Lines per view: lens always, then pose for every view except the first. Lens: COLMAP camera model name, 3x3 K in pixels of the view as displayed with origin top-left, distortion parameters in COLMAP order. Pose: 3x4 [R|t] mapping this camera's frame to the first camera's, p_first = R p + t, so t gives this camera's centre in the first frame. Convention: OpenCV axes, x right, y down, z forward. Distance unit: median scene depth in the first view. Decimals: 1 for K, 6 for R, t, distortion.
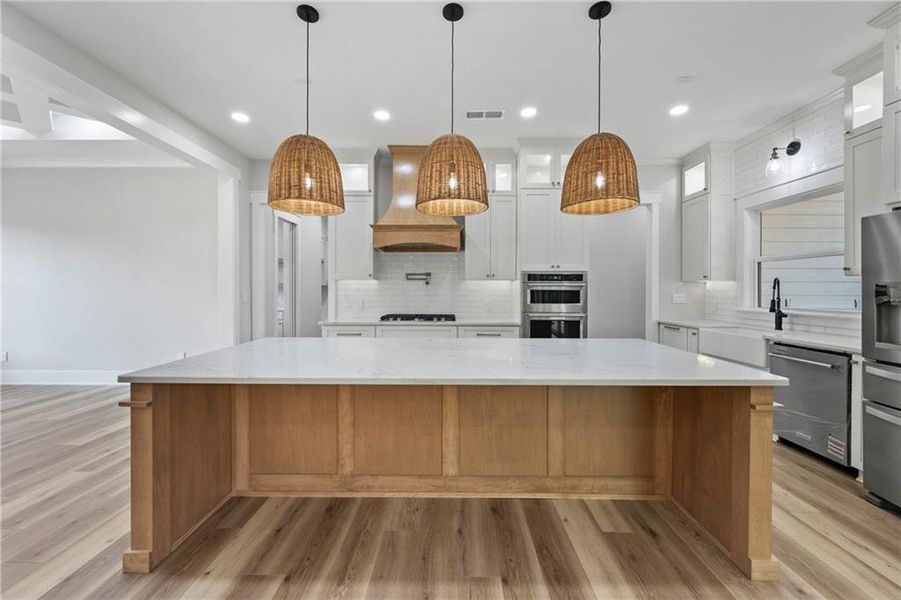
lens RADIAL K [[357.4, 0, 451.2], [0, 357.4, 291.5], [0, 0, 1]] dist [-0.001542, 0.000014]
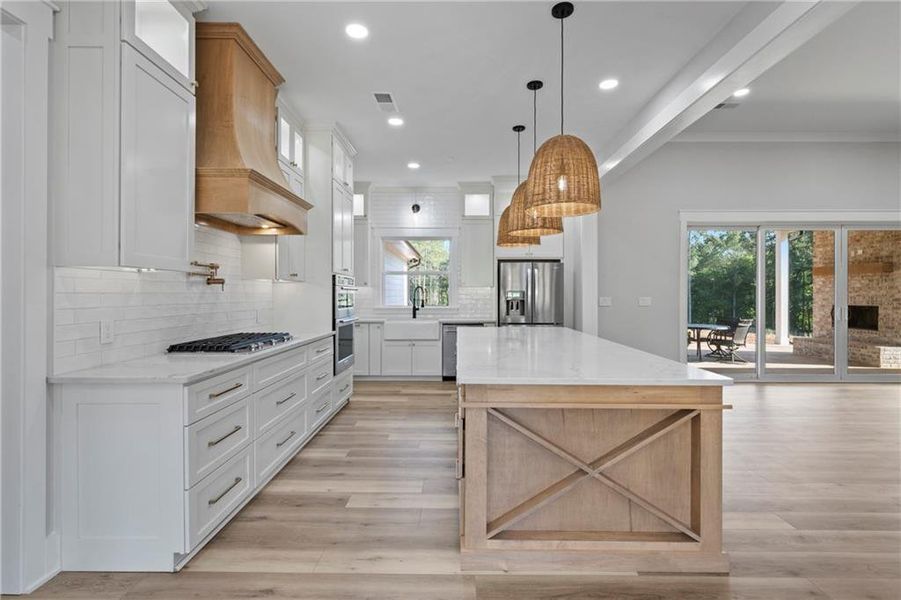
lens RADIAL K [[416.9, 0, 452.9], [0, 416.9, 294.7], [0, 0, 1]] dist [-0.002593, -0.000220]
pose [[-0.003605, -0.003704, 0.999987, -0.849929], [0.002346, 0.999990, 0.003712, -0.005809], [-0.999991, 0.002359, -0.003596, 0.724235]]
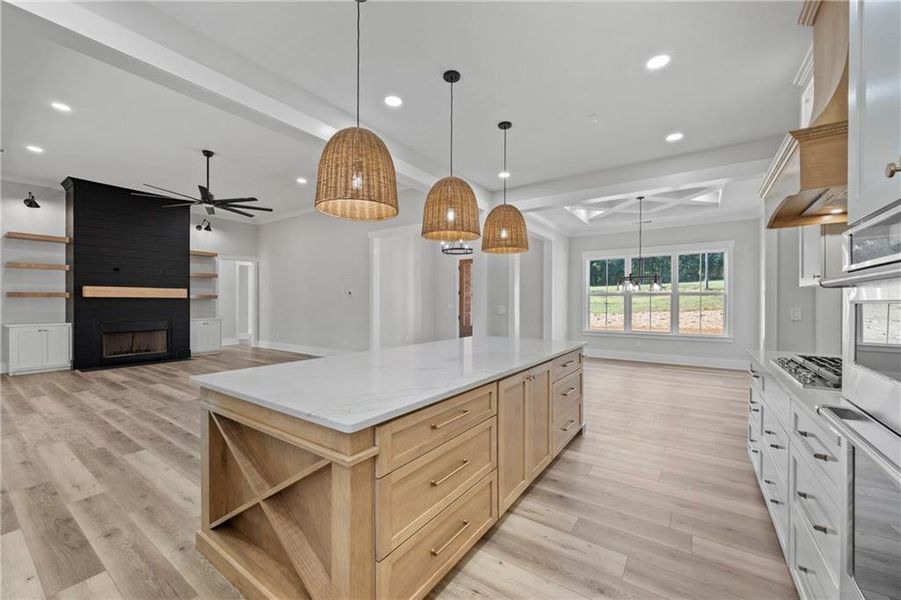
lens RADIAL K [[354.4, 0, 445.2], [0, 354.4, 302.6], [0, 0, 1]] dist [0.011846, 0.000001]
pose [[-0.567054, -0.005214, -0.823664, 0.564185], [-0.007770, 0.999969, -0.000980, -0.002450], [0.823644, 0.005845, -0.567077, 0.928857]]
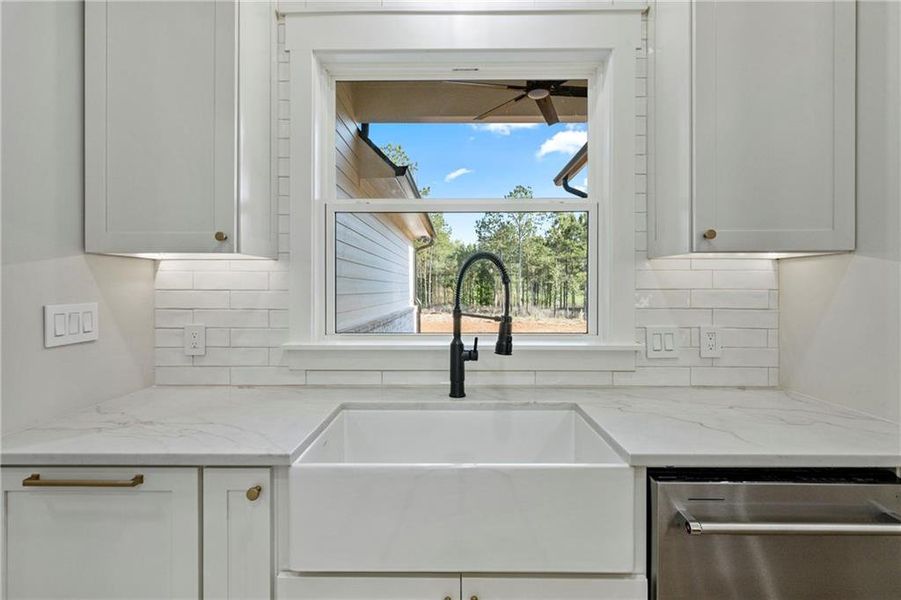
lens RADIAL K [[405.5, 0, 451.9], [0, 405.5, 296.6], [0, 0, 1]] dist [-0.000884, 0.000042]
pose [[0.006091, -0.021705, 0.999746, 0.436841], [0.001567, 0.999763, 0.021696, -0.003915], [-0.999980, 0.001434, 0.006124, 0.874023]]
